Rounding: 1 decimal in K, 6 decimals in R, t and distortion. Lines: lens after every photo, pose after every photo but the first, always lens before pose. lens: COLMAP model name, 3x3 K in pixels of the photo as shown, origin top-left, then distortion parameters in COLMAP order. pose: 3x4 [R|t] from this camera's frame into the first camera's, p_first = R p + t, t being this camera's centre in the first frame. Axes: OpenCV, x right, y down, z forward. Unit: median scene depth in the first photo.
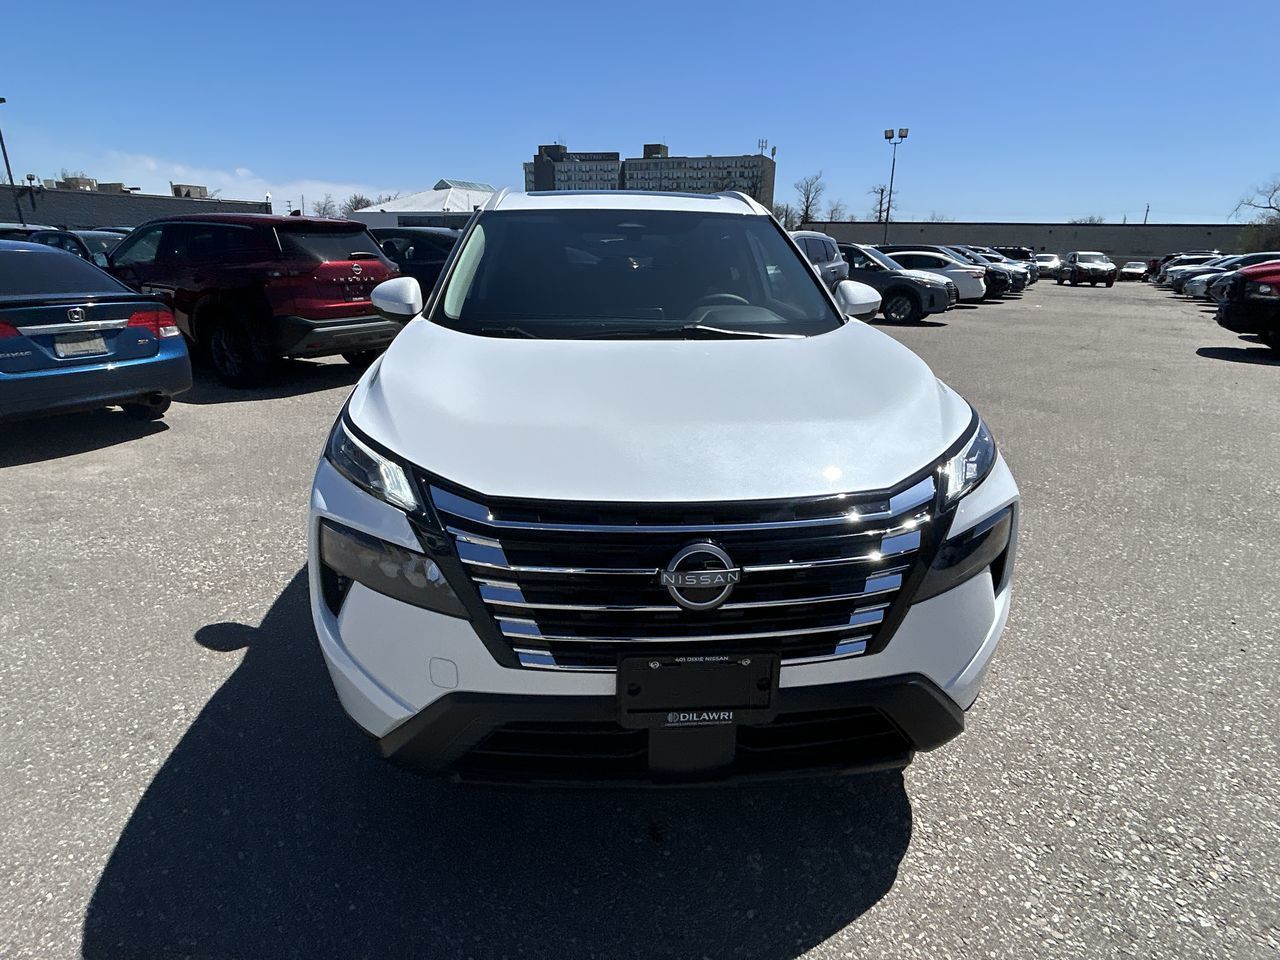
lens RADIAL K [[717.3, 0, 638.8], [0, 717.3, 477.4], [0, 0, 1]] dist [-0.012518, 0.008979]
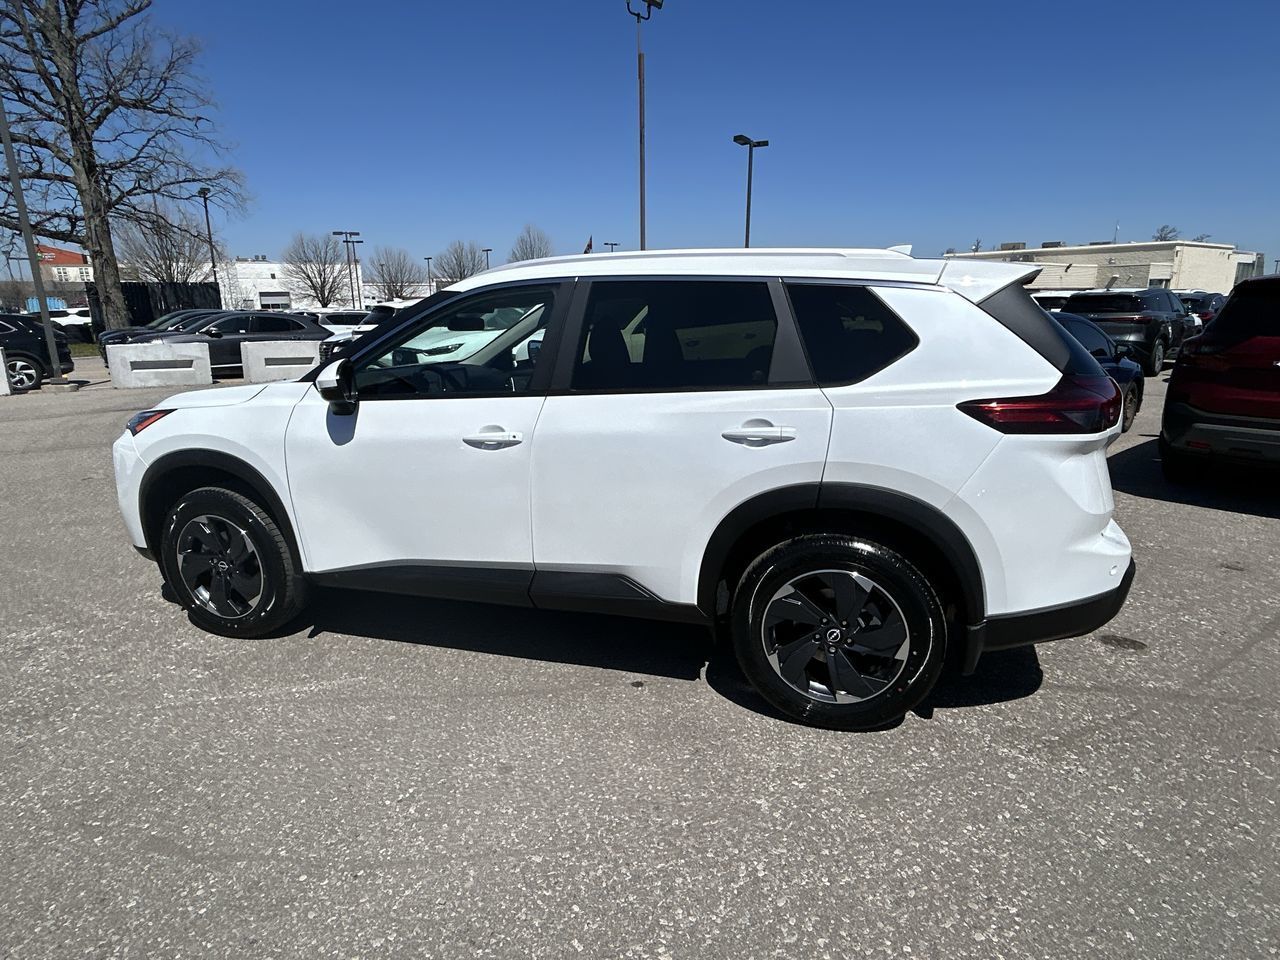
lens RADIAL K [[717.3, 0, 638.8], [0, 717.3, 477.1], [0, 0, 1]] dist [-0.012518, 0.008979]
pose [[-0.372627, 0.206237, -0.904774, 1.561205], [-0.277257, 0.905715, 0.320639, -0.817916], [0.885594, 0.370334, -0.280313, 2.493341]]
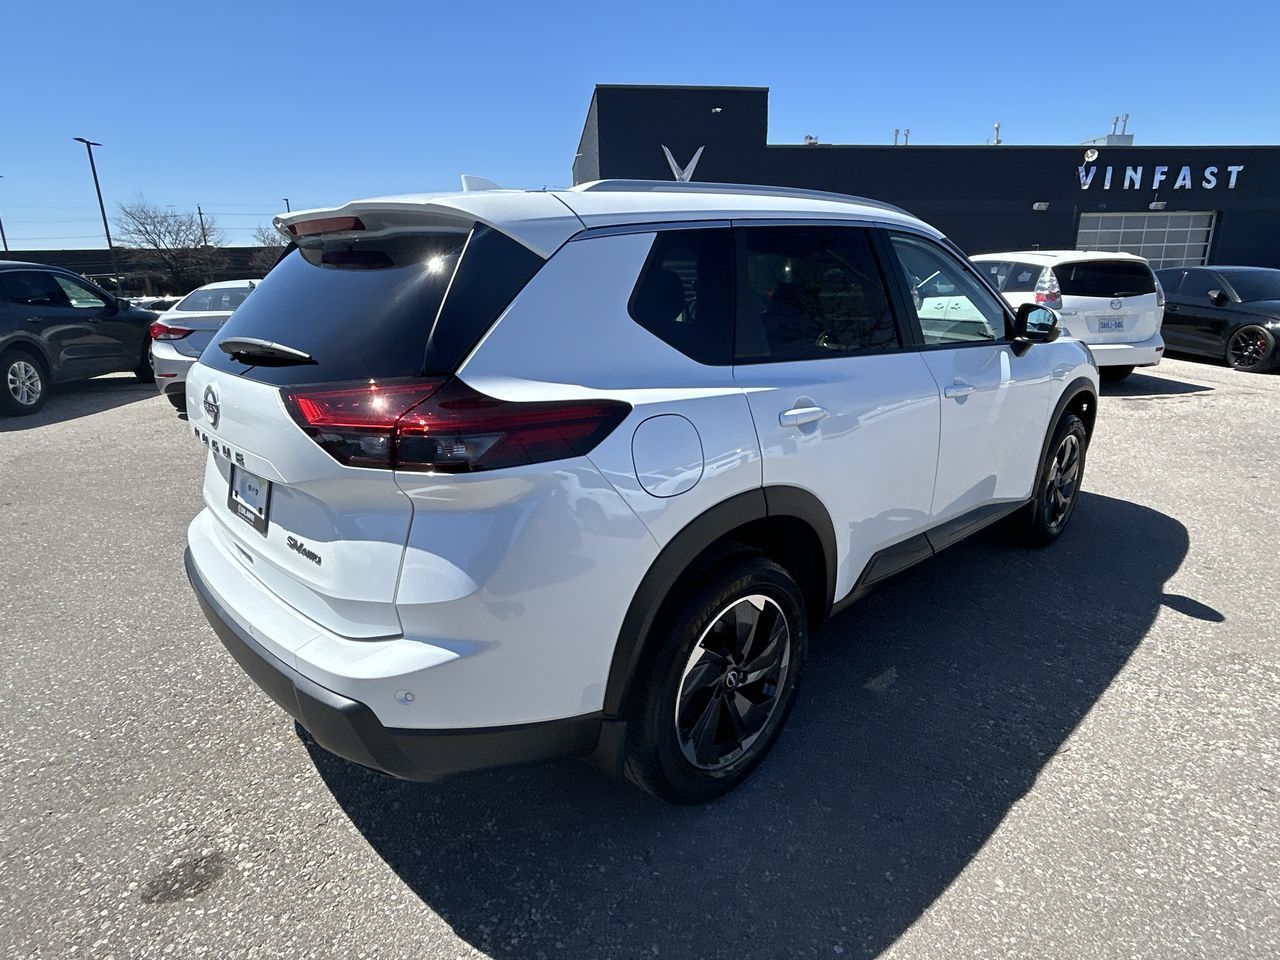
lens RADIAL K [[717.3, 0, 639.9], [0, 717.3, 472.0], [0, 0, 1]] dist [-0.012518, 0.008979]
pose [[-0.623837, -0.219429, 0.750118, -1.158422], [0.243580, 0.857387, 0.453382, -0.977221], [-0.742627, 0.465551, -0.481422, 2.917129]]
